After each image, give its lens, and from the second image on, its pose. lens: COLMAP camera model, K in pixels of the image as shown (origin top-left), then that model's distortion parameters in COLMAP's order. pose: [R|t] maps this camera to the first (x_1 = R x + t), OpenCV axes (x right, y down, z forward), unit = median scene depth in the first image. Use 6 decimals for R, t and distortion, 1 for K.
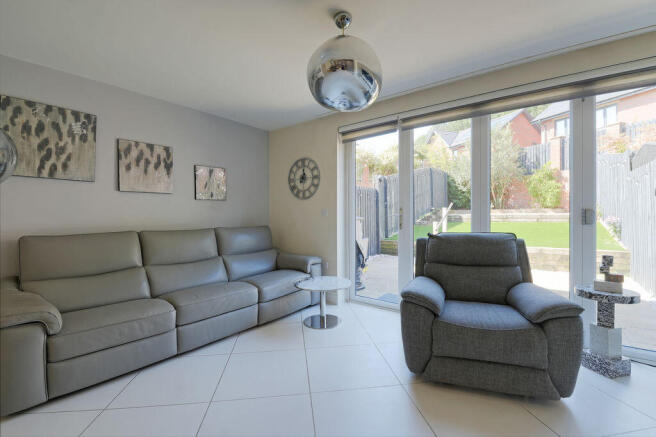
lens RADIAL K [[281.6, 0, 328.0], [0, 281.6, 218.5], [0, 0, 1]] dist [-0.015270, -0.000689]
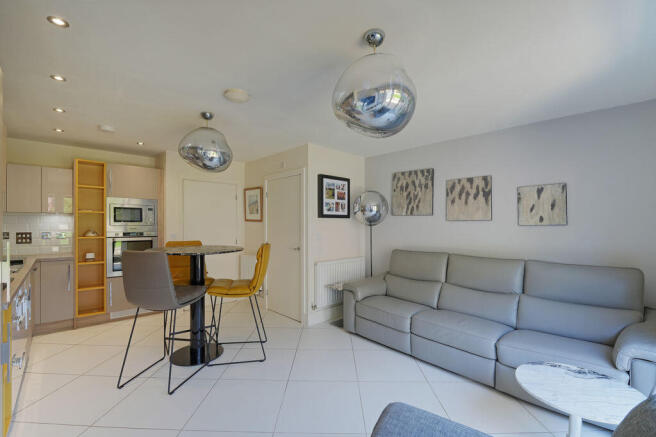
lens RADIAL K [[278.0, 0, 330.3], [0, 278.0, 221.2], [0, 0, 1]] dist [-0.013910, -0.006305]
pose [[-0.123898, -0.001896, -0.992293, 0.593877], [-0.016275, 0.999868, 0.000122, -0.087830], [0.992161, 0.016165, -0.123913, 0.626654]]
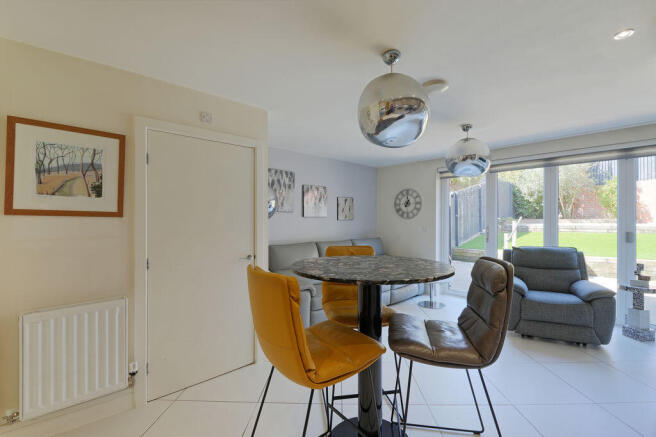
lens RADIAL K [[278.0, 0, 330.3], [0, 278.0, 221.2], [0, 0, 1]] dist [-0.013910, -0.006305]
pose [[0.985752, 0.002240, -0.168189, -0.324617], [-0.003542, 0.999966, -0.007440, -0.062761], [0.168167, 0.007930, 0.985727, -0.565654]]
